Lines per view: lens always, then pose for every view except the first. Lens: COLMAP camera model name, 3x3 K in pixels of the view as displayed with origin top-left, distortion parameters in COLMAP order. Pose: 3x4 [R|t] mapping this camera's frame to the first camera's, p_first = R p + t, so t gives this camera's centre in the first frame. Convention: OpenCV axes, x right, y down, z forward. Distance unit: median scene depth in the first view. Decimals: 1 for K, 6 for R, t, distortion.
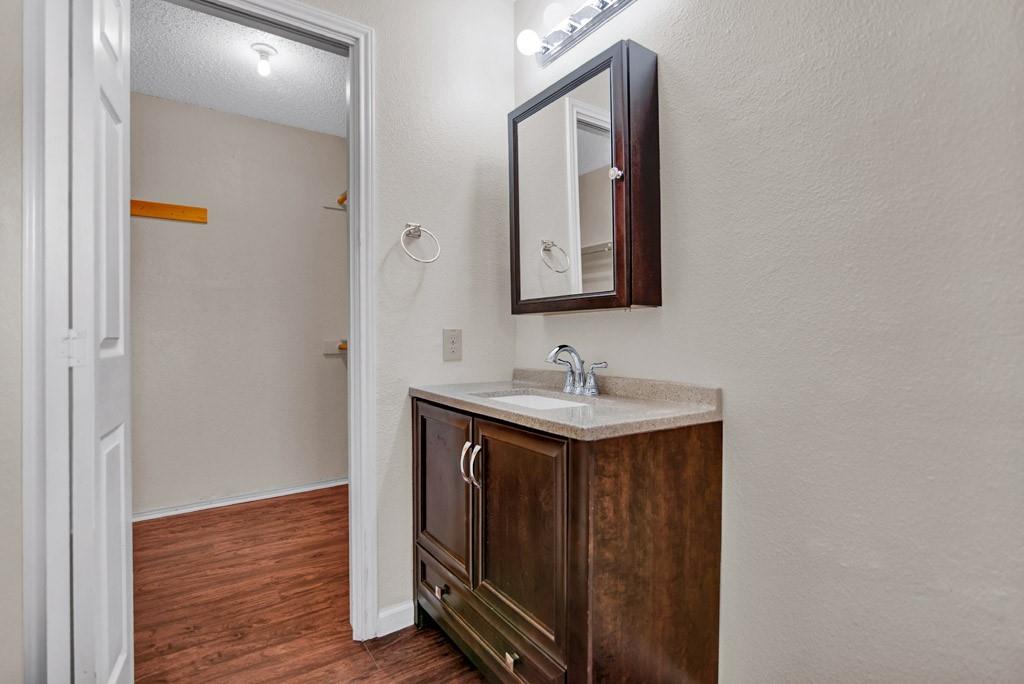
lens RADIAL K [[488.4, 0, 513.6], [0, 488.4, 336.9], [0, 0, 1]] dist [-0.012687, 0.000204]
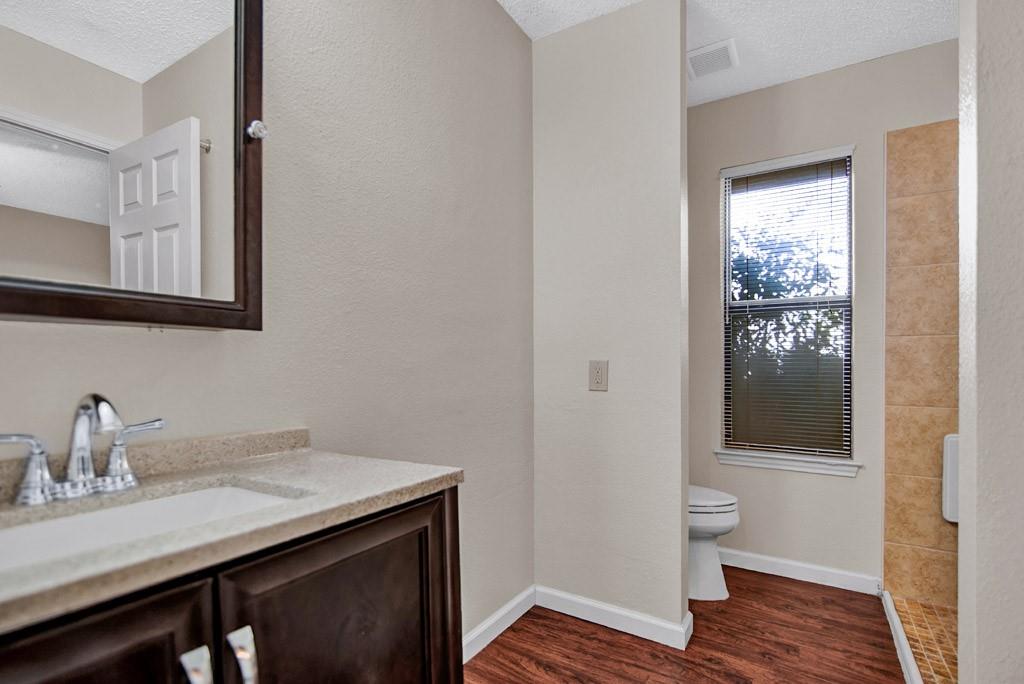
lens RADIAL K [[488.4, 0, 520.9], [0, 488.4, 369.5], [0, 0, 1]] dist [-0.012687, 0.000204]
pose [[-0.401572, -0.007888, 0.915793, -0.634957], [0.006697, 0.999911, 0.011550, -0.015901], [-0.915803, 0.010771, -0.401483, 1.042900]]
